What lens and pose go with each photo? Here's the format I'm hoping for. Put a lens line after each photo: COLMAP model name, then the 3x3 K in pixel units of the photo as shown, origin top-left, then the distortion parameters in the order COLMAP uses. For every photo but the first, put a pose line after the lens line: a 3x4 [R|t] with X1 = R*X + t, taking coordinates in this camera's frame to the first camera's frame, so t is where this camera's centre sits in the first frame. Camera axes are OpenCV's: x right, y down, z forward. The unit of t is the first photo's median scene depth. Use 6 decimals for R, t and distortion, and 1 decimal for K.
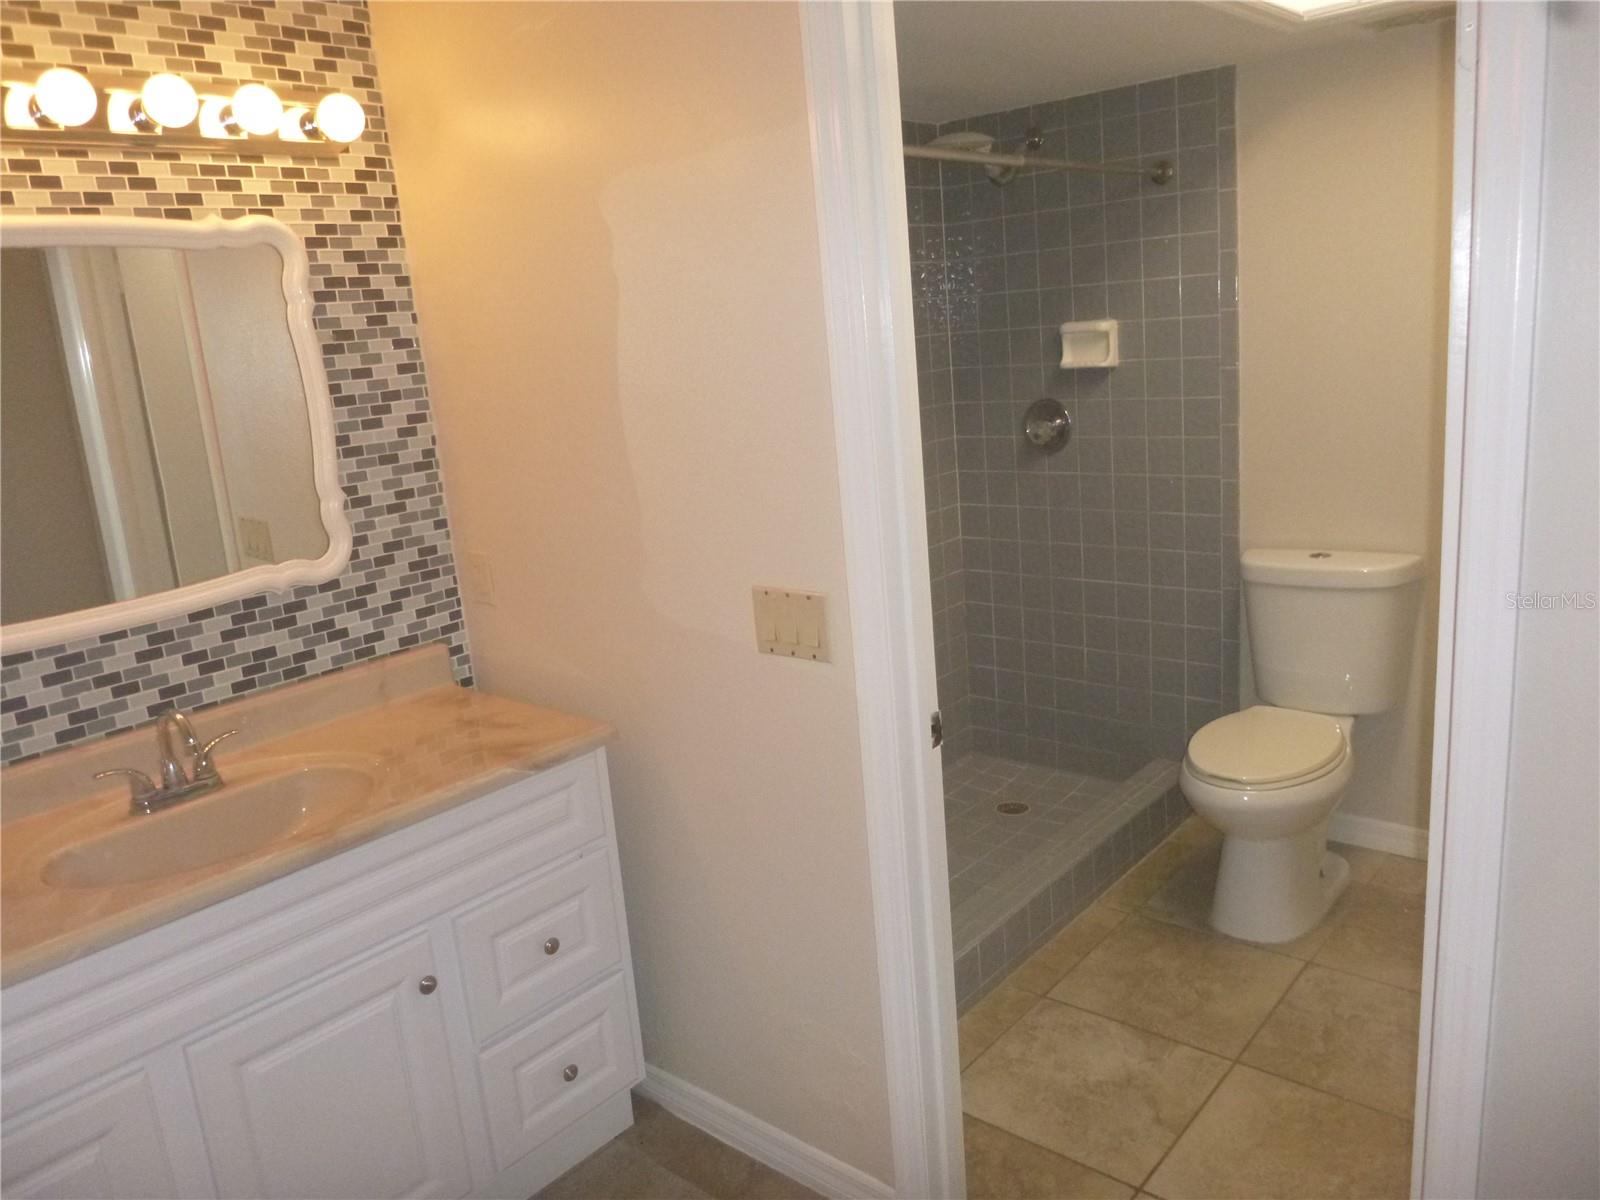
lens RADIAL K [[1181.3, 0, 803.5], [0, 1181.3, 602.8], [0, 0, 1]] dist [-0.035223, 0.009429]
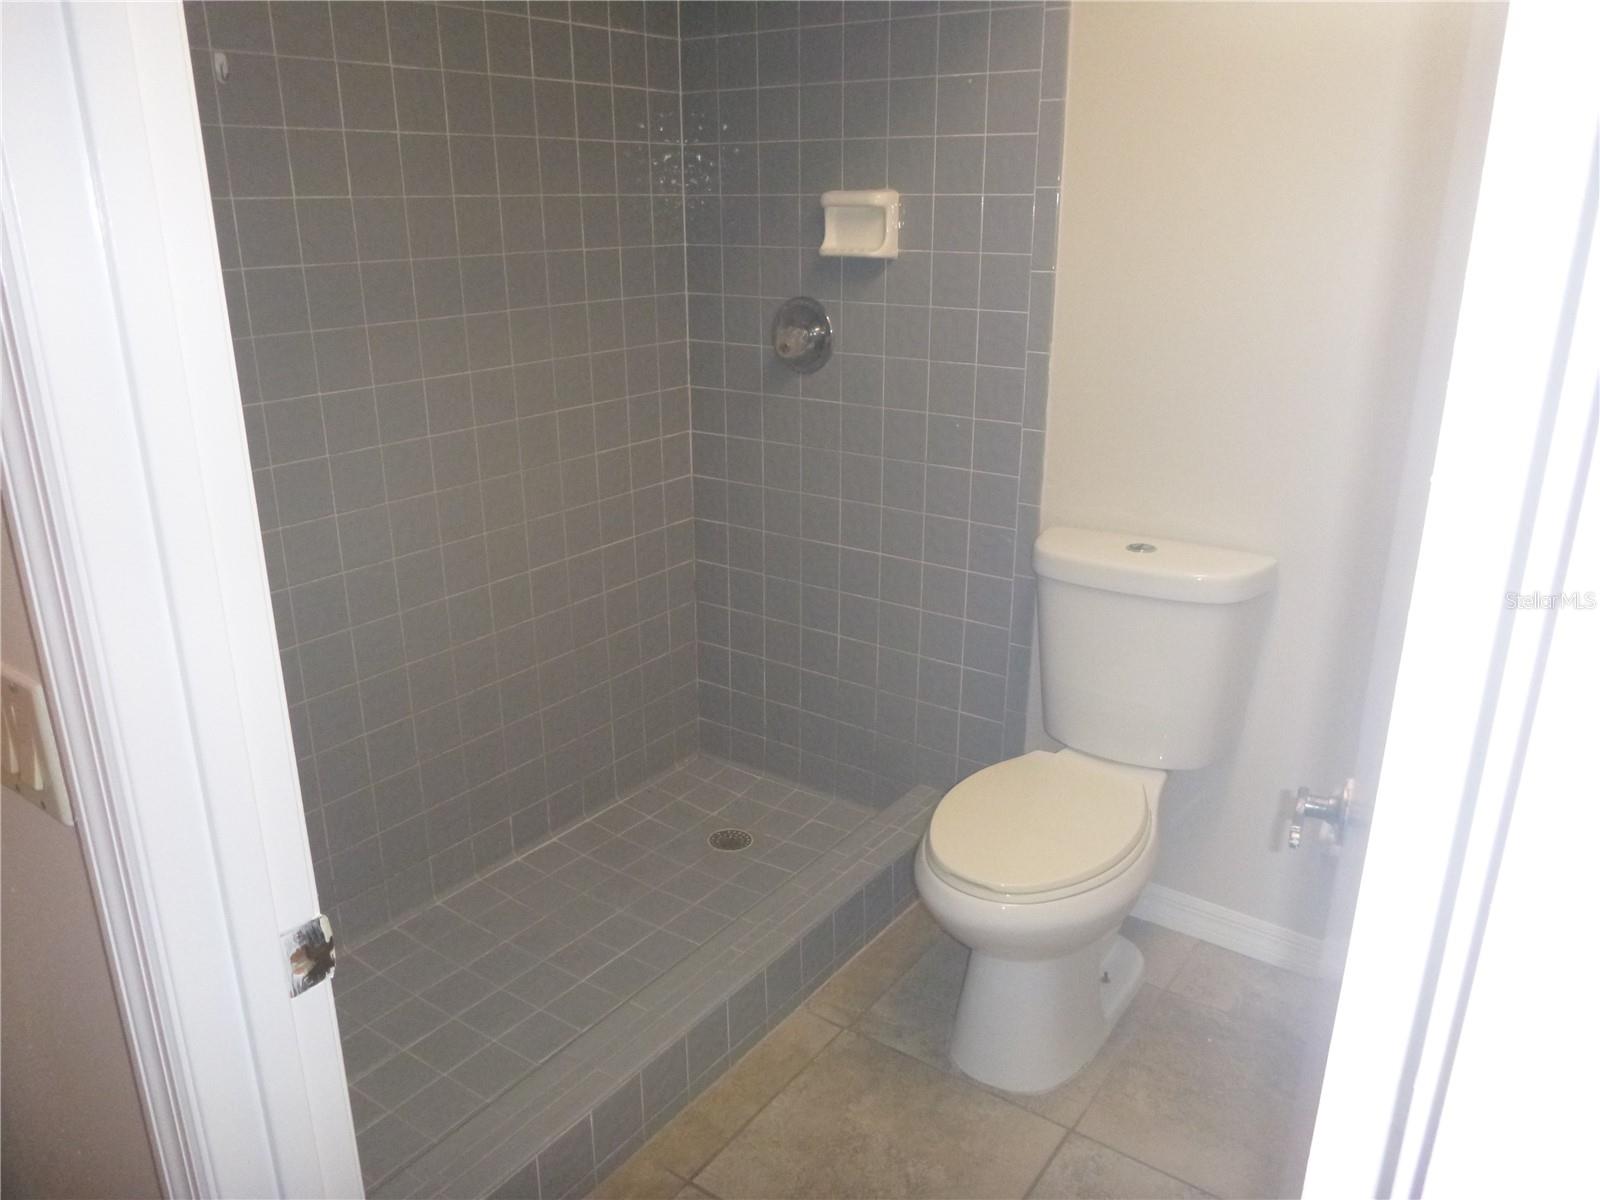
lens RADIAL K [[1181.3, 0, 798.0], [0, 1181.3, 596.5], [0, 0, 1]] dist [-0.035223, 0.009429]
pose [[0.992495, 0.051773, 0.110783, 0.140359], [-0.061305, 0.994541, 0.084437, -0.053557], [-0.105807, -0.090595, 0.990251, 0.279990]]
